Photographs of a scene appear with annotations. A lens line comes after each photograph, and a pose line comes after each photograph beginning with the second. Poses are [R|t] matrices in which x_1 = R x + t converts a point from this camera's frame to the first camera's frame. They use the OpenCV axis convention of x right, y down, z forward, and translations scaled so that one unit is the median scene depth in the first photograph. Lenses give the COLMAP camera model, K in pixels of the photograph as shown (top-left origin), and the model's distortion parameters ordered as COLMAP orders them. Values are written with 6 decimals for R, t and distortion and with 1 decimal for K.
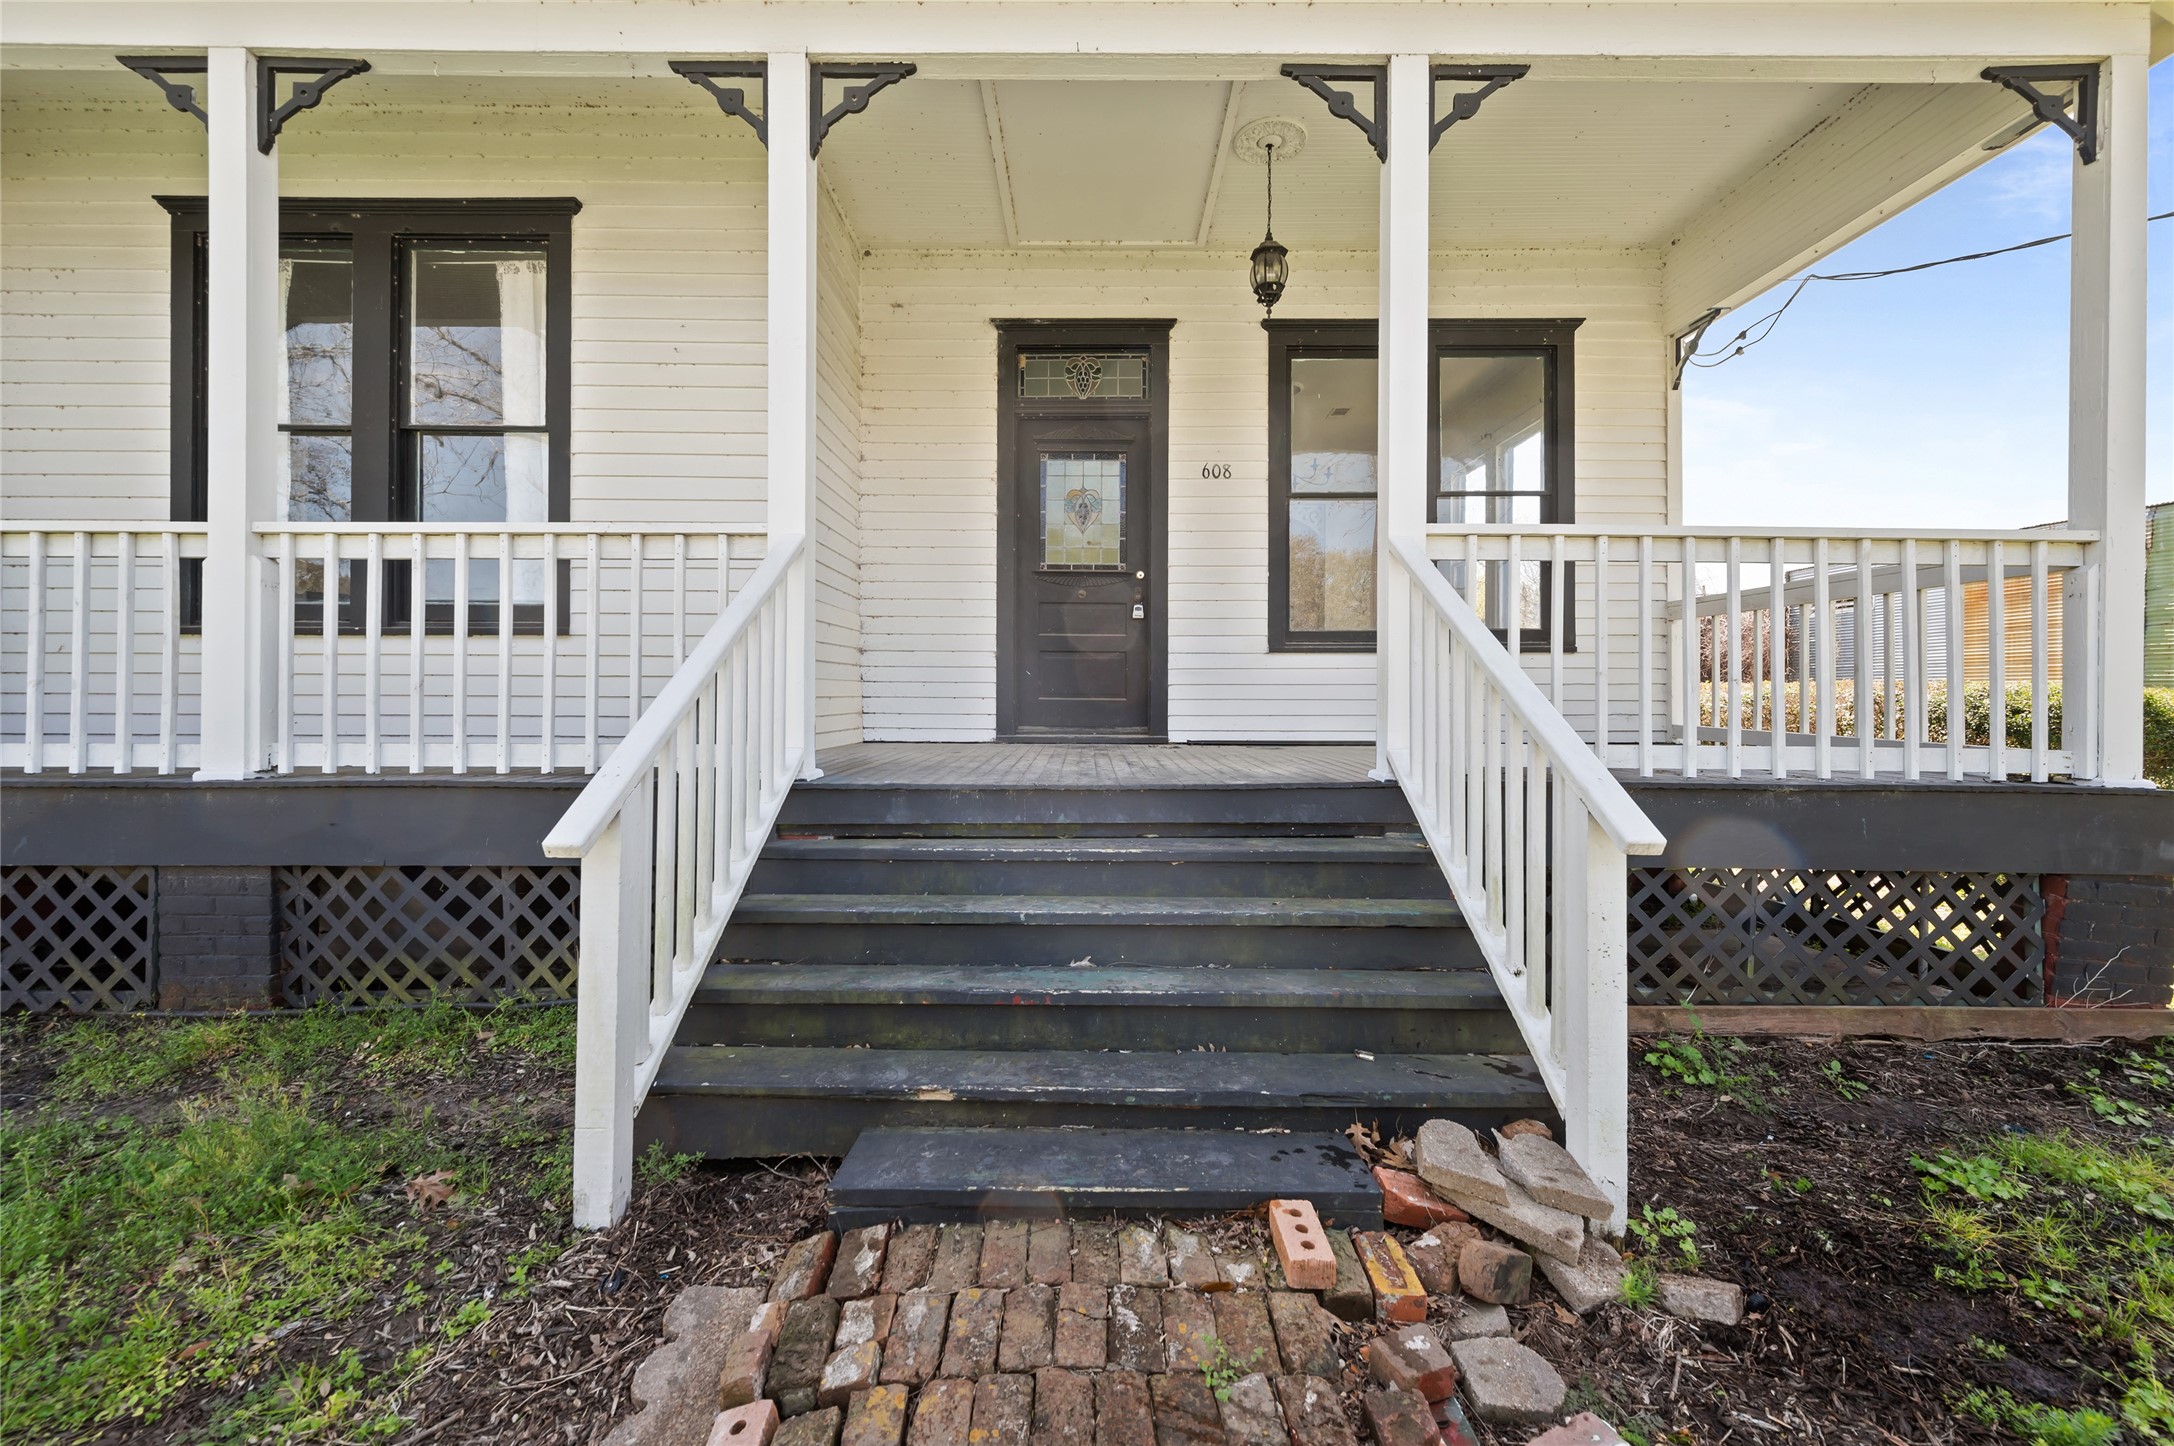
lens RADIAL K [[873.0, 0, 1092.3], [0, 873.0, 677.8], [0, 0, 1]] dist [-0.001323, 0.000051]
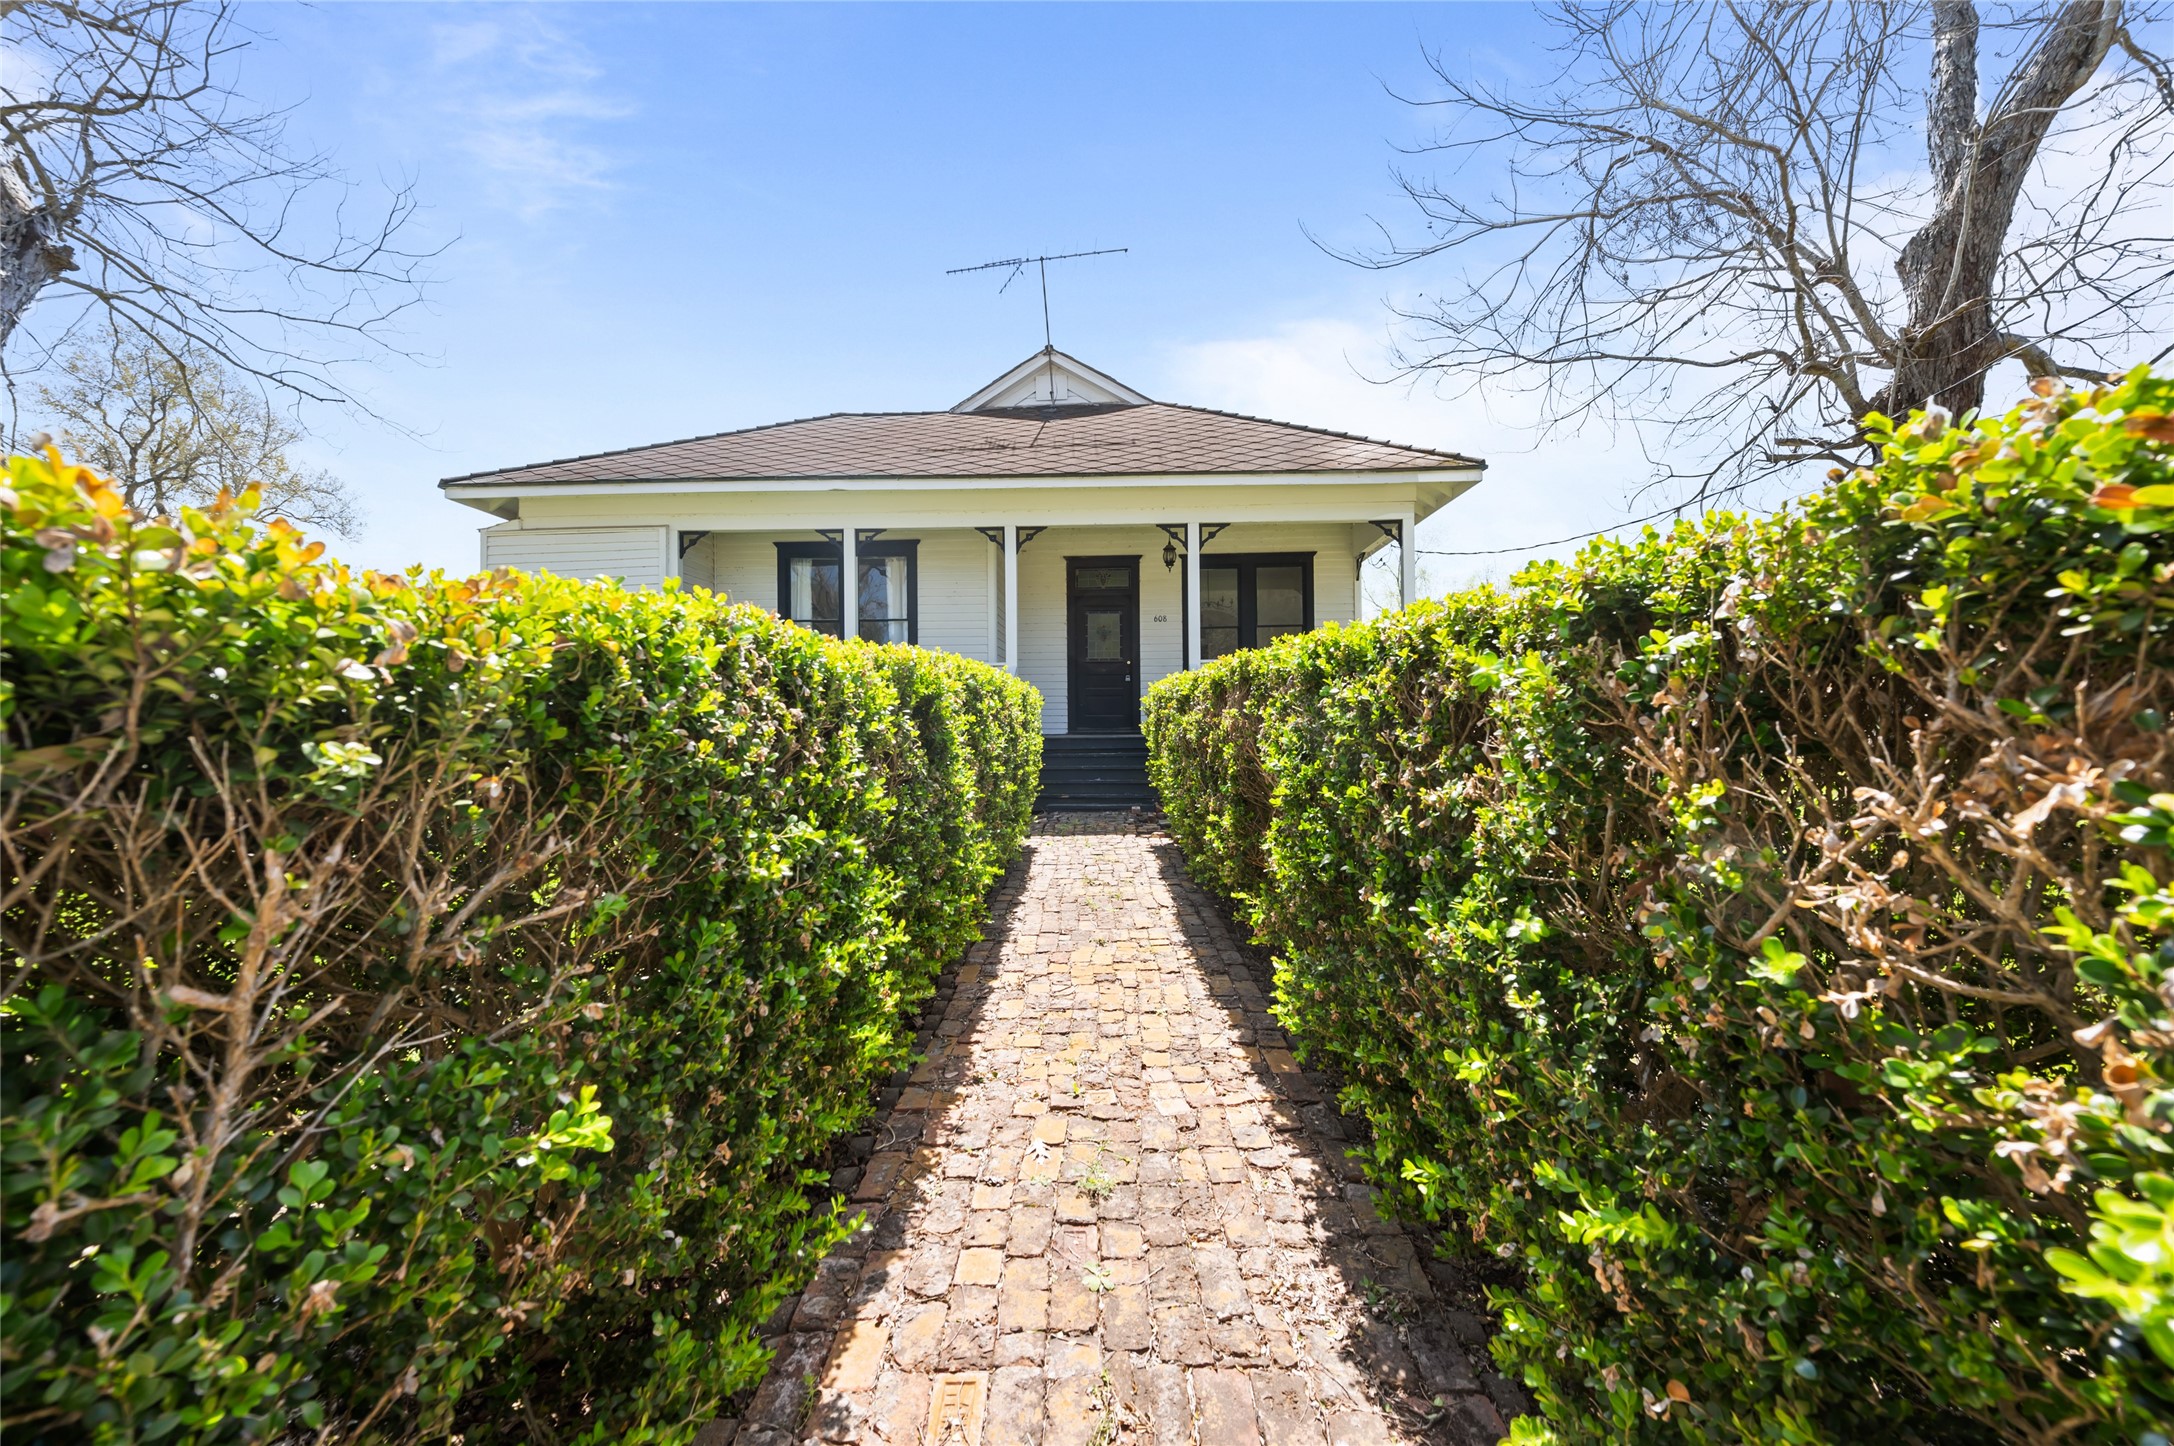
lens RADIAL K [[873.0, 0, 1084.6], [0, 873.0, 717.7], [0, 0, 1]] dist [-0.001323, 0.000051]
pose [[0.997885, -0.005959, -0.064729, 0.114194], [0.006419, 0.999956, 0.006907, 0.012307], [0.064685, -0.007307, 0.997879, -1.722371]]
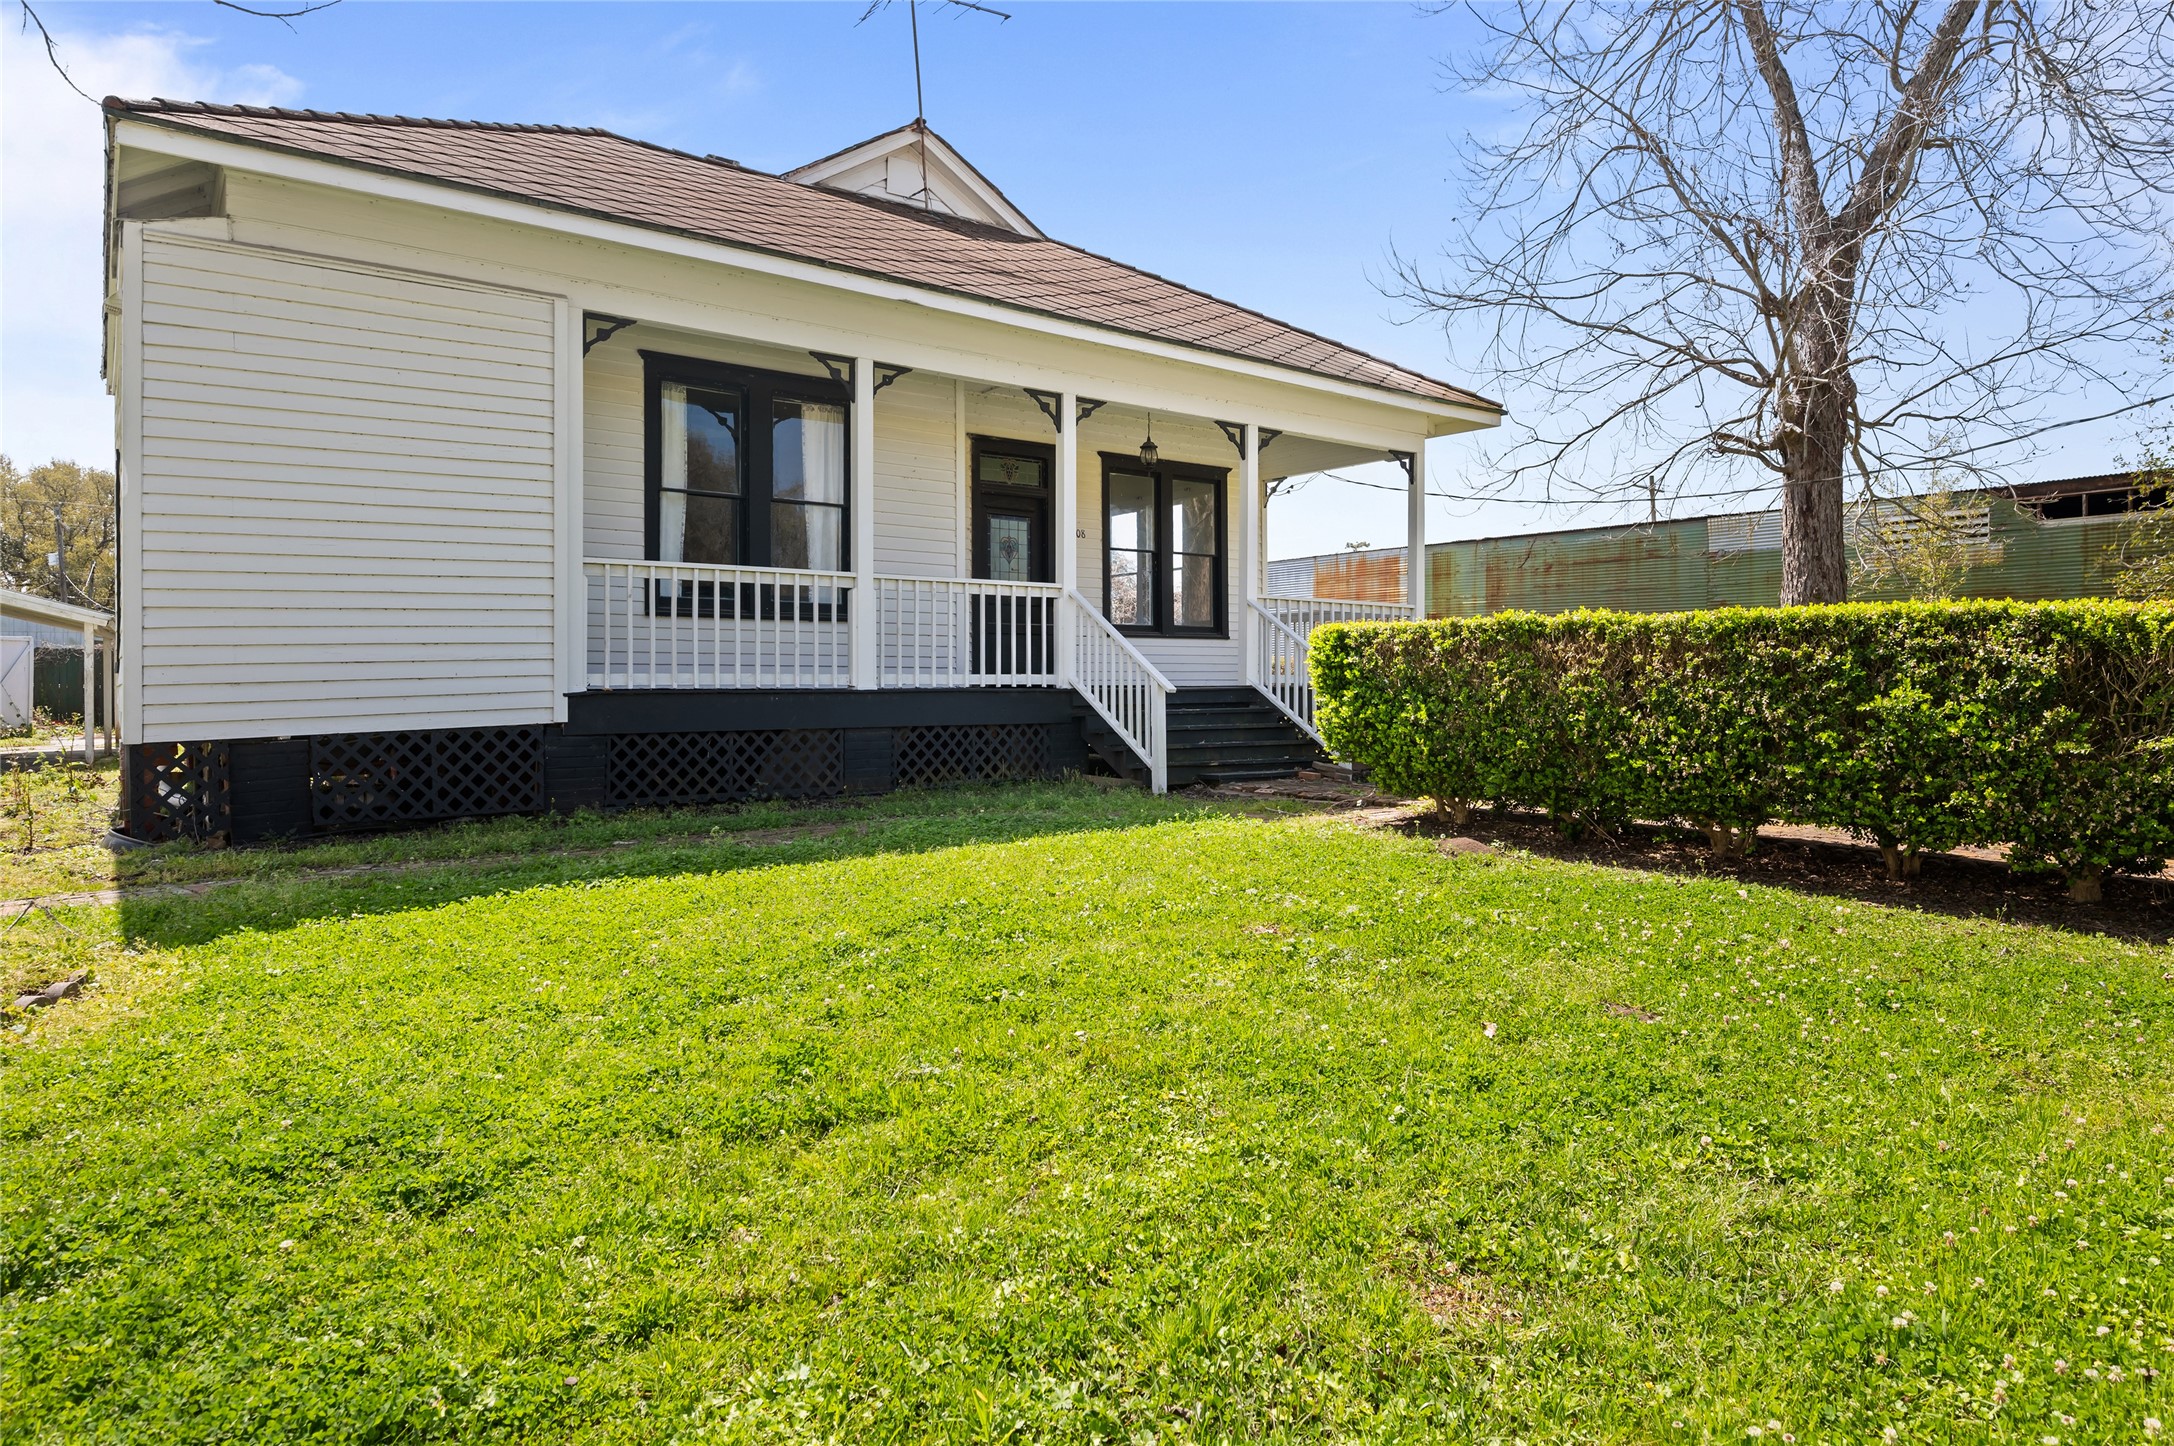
lens RADIAL K [[1259.1, 0, 1088.7], [0, 1259.1, 671.9], [0, 0, 1]] dist [0.003993, -0.000106]
pose [[0.799186, 0.000599, 0.601084, -1.747602], [-0.006727, 0.999946, 0.007947, 0.029302], [-0.601047, -0.010394, 0.799146, -1.340738]]
